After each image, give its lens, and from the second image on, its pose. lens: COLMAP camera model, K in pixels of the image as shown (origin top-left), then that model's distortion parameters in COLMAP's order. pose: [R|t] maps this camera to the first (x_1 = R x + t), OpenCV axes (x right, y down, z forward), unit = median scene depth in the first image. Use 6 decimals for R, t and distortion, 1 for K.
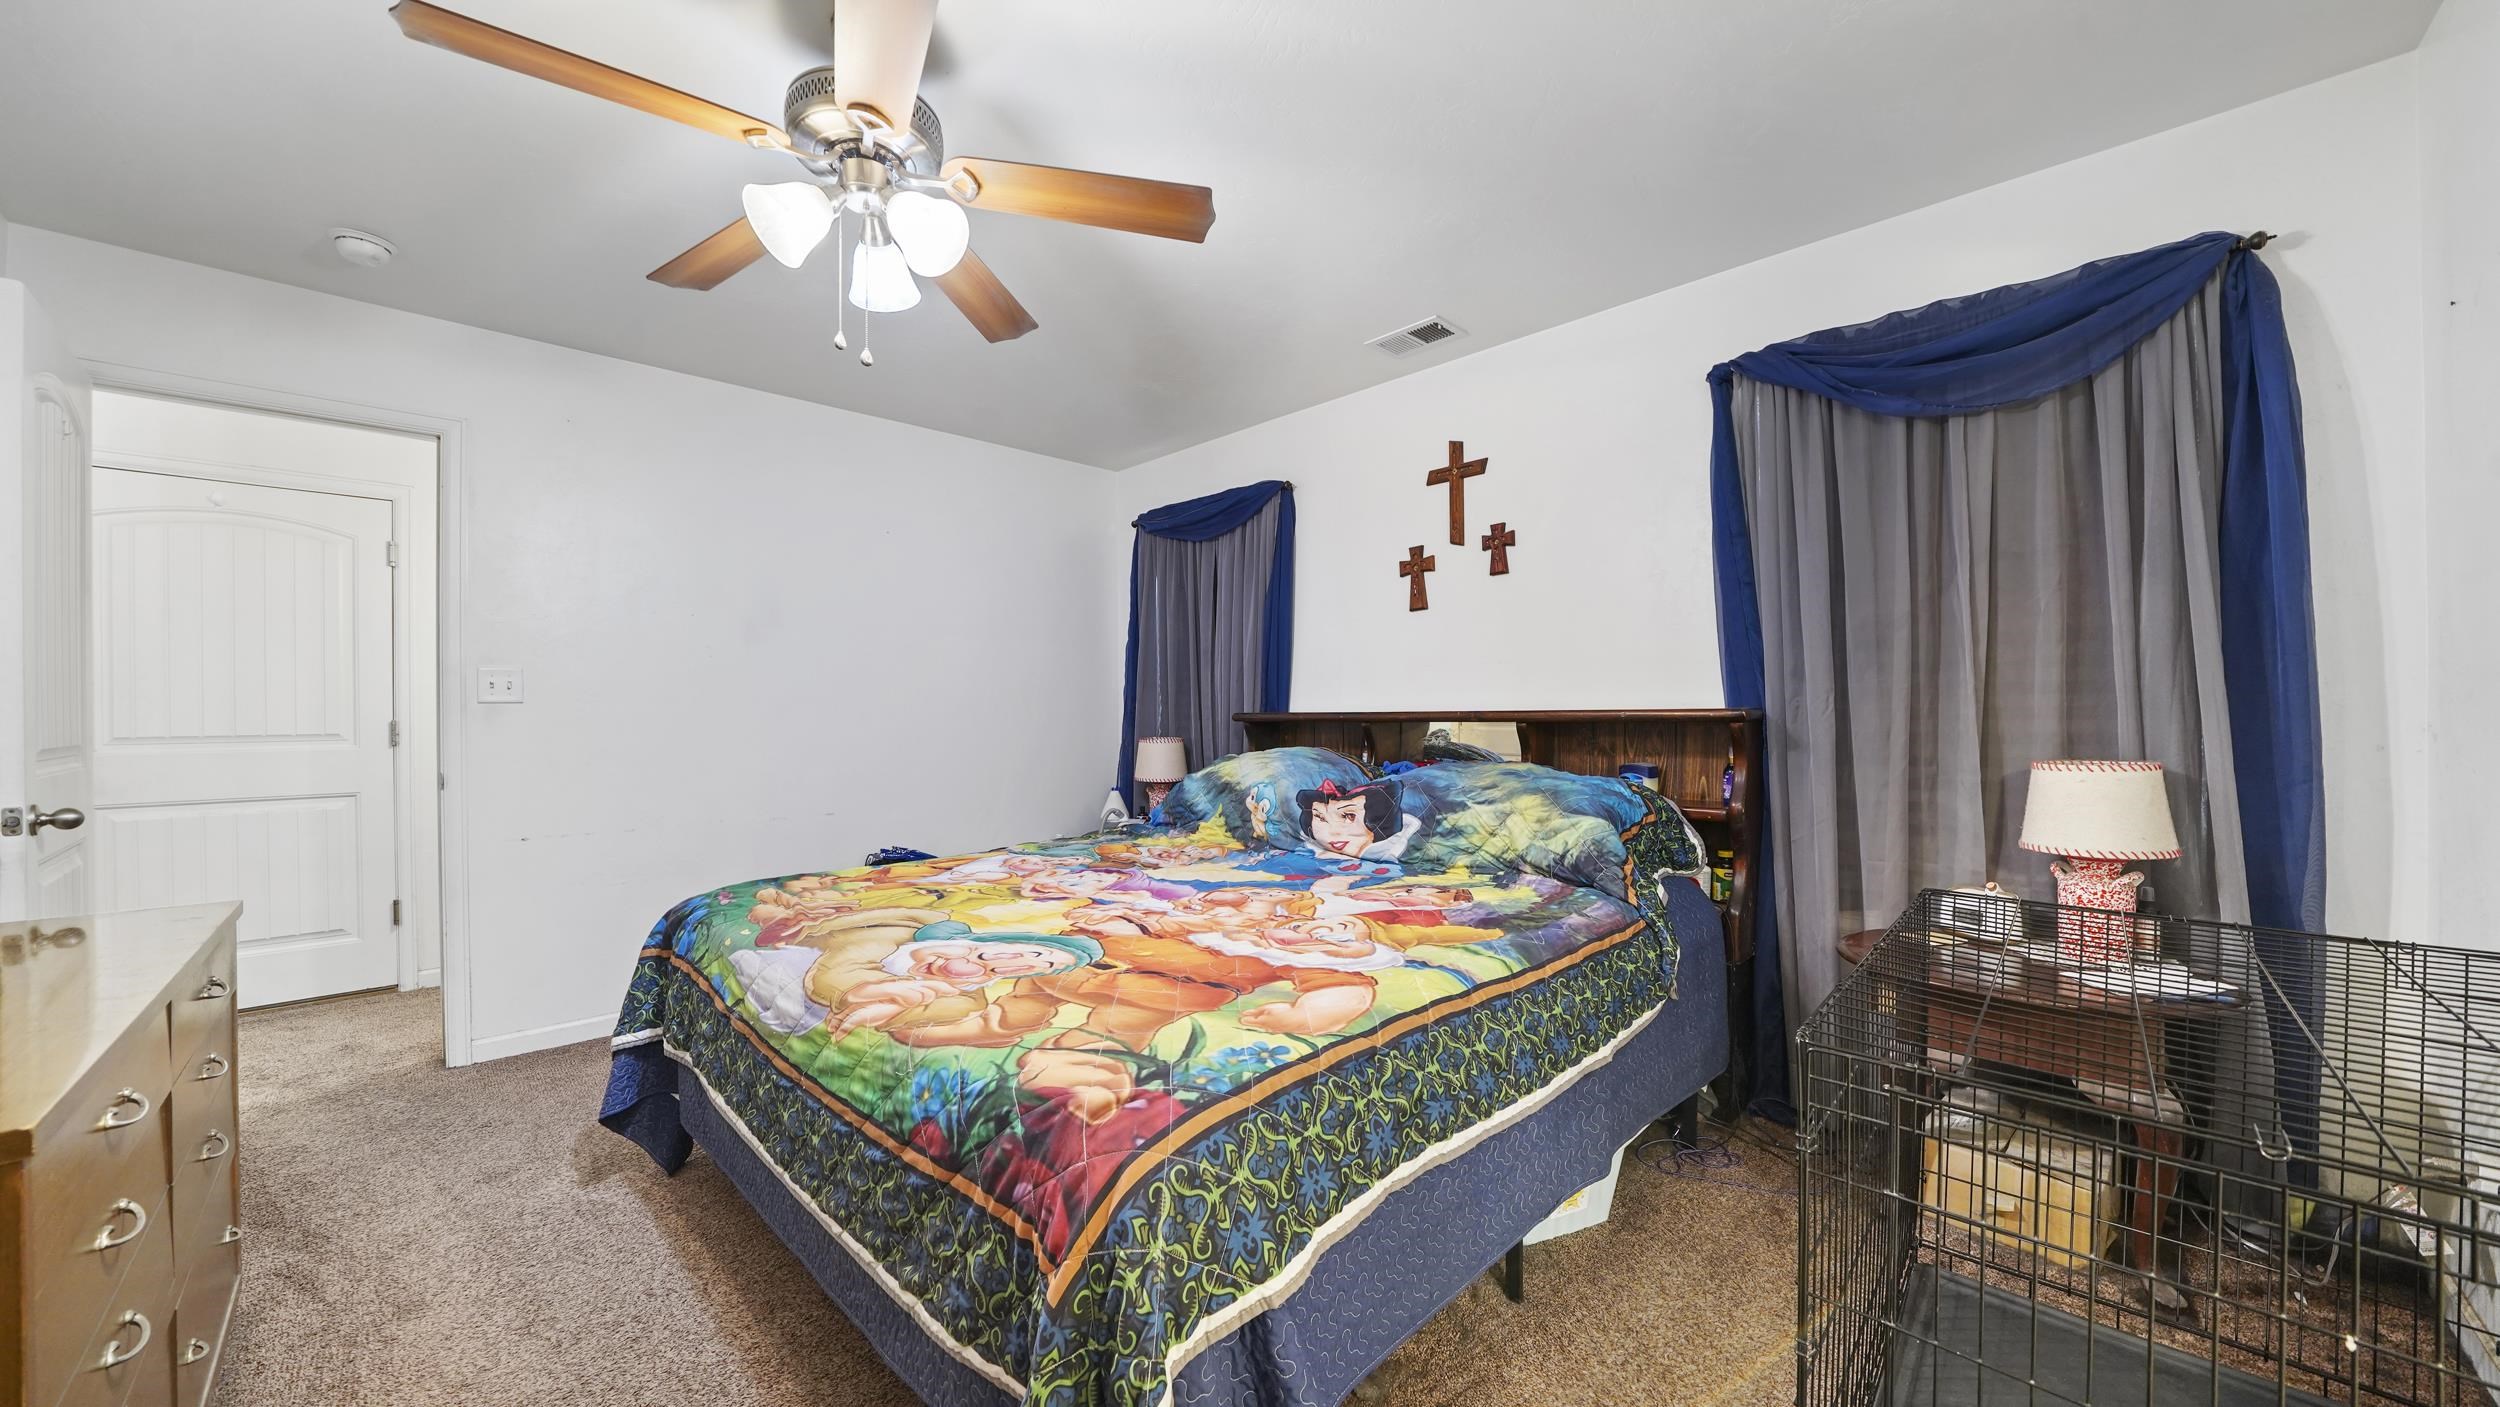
lens RADIAL K [[861.9, 0, 1231.1], [0, 861.9, 709.0], [0, 0, 1]] dist [-0.016437, -0.000076]
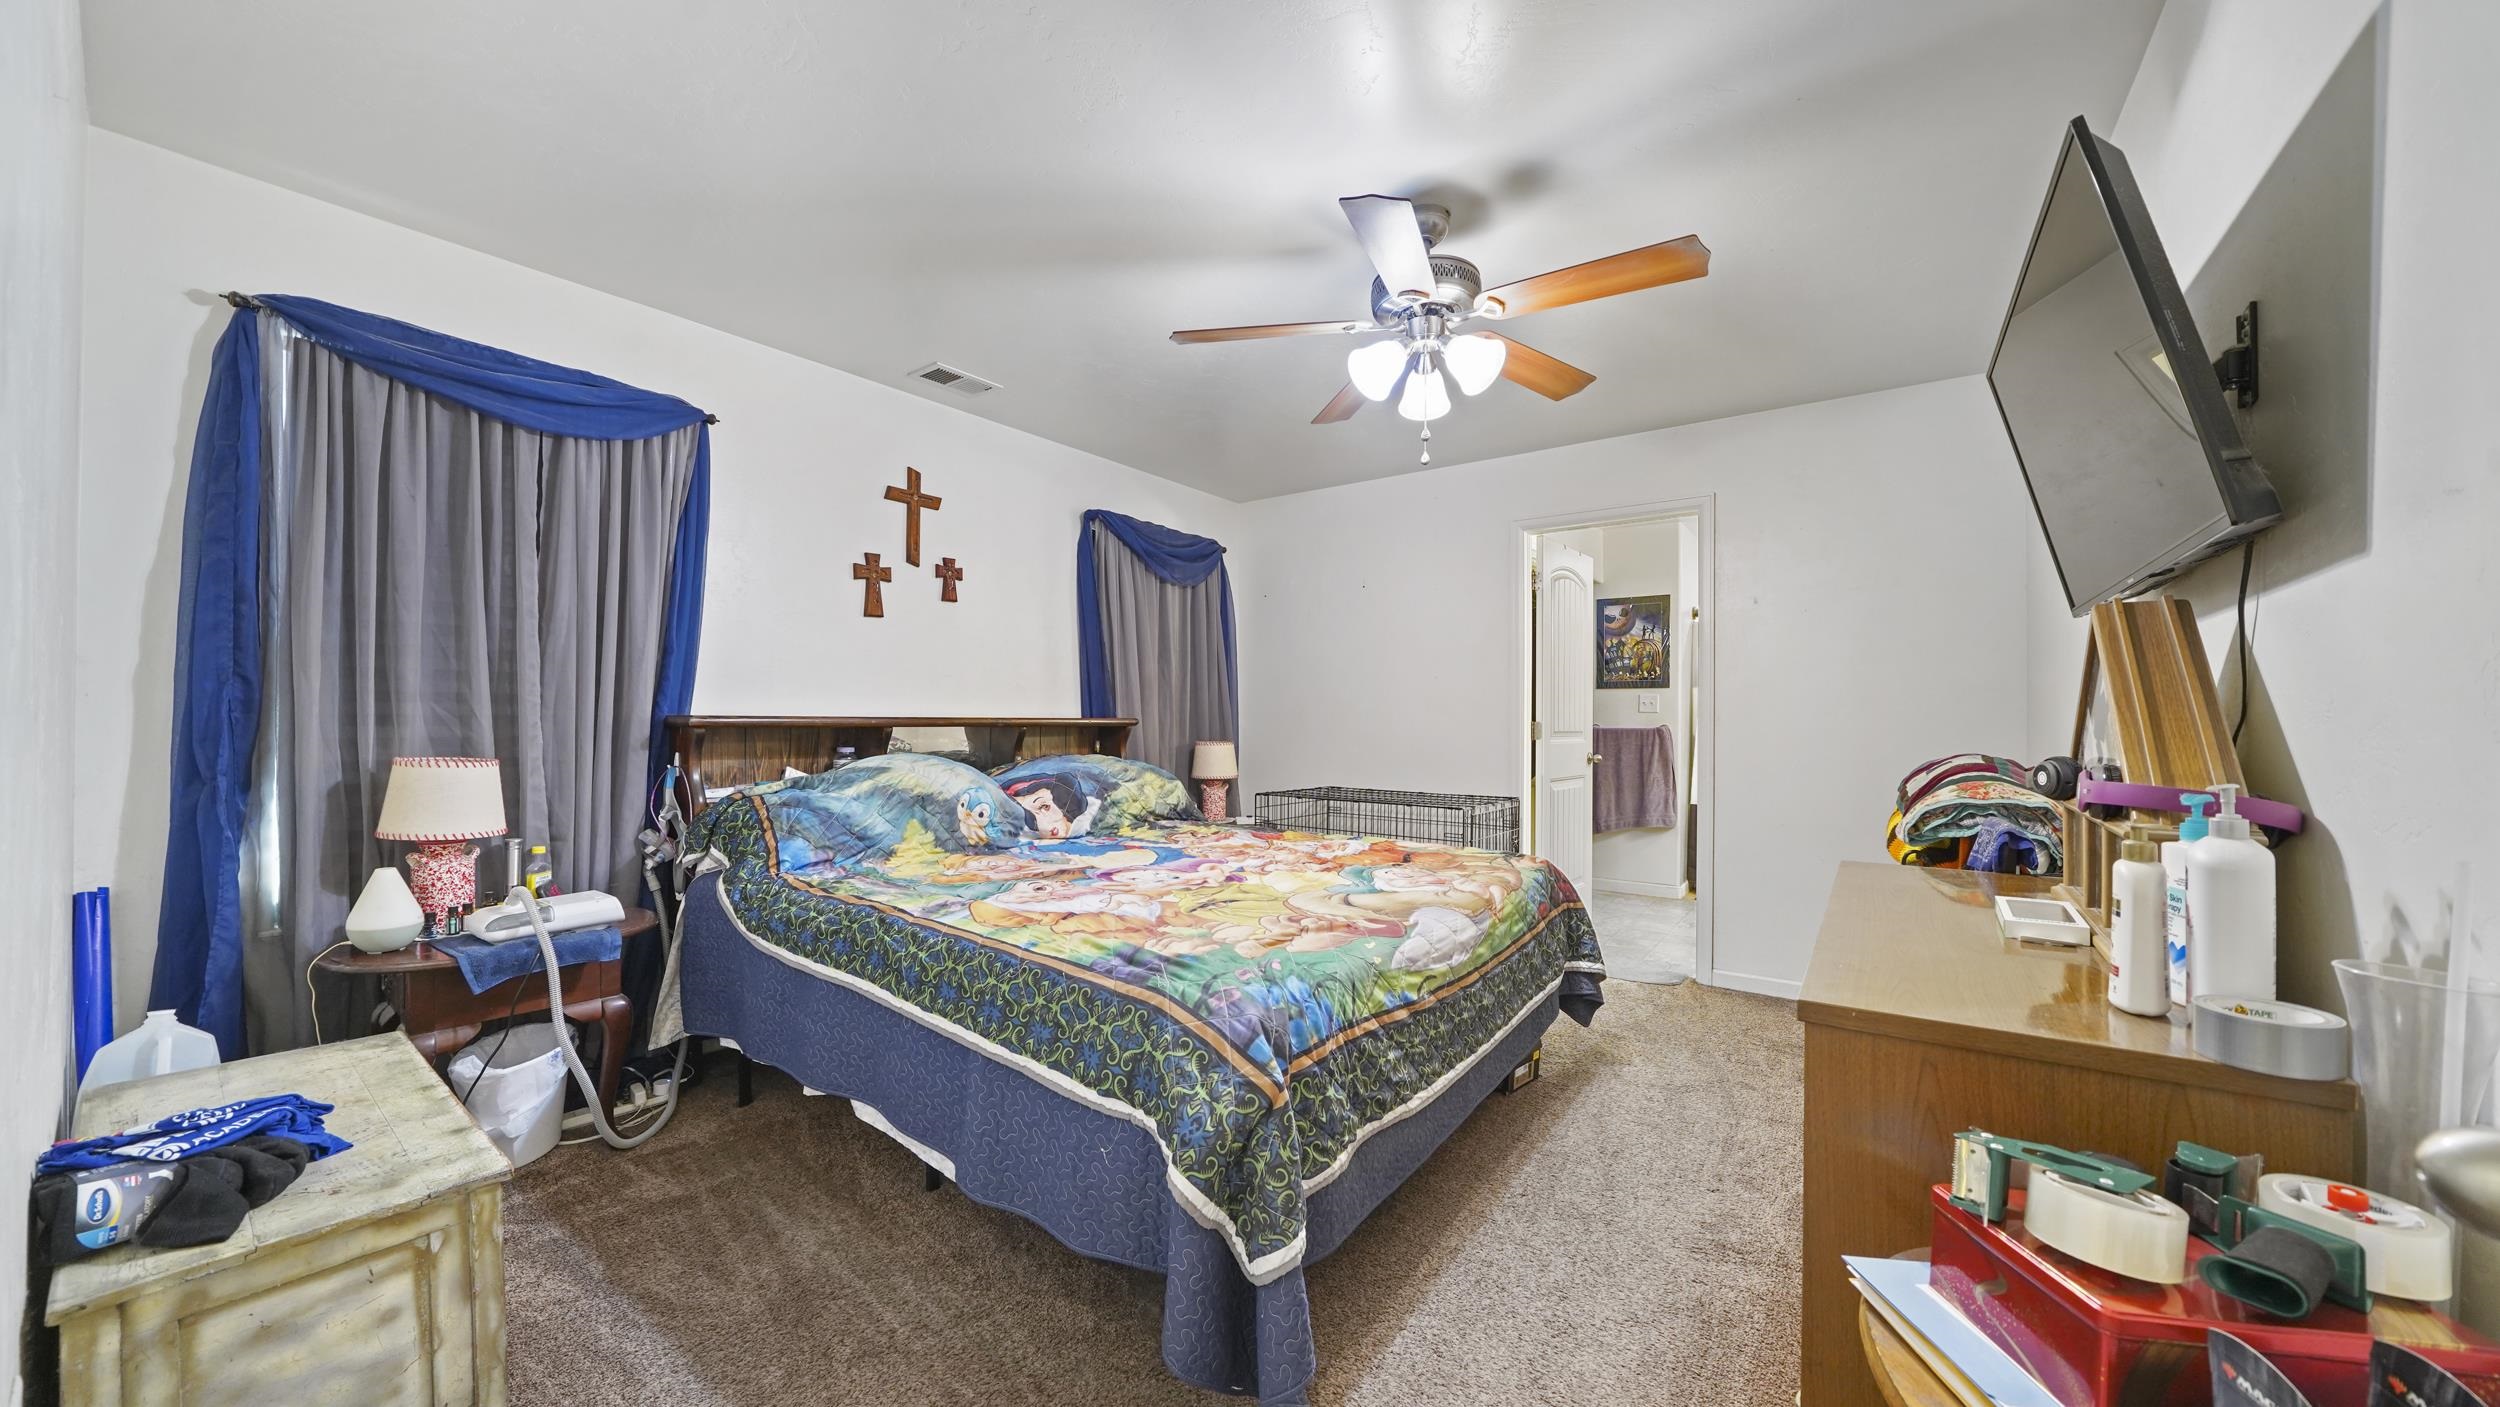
lens RADIAL K [[861.9, 0, 1228.9], [0, 861.9, 712.7], [0, 0, 1]] dist [-0.016437, -0.000076]
pose [[-0.121608, 0.009113, 0.992536, -0.900340], [-0.016643, 0.999799, -0.011219, 0.003324], [-0.992439, -0.017884, -0.121431, 0.754119]]
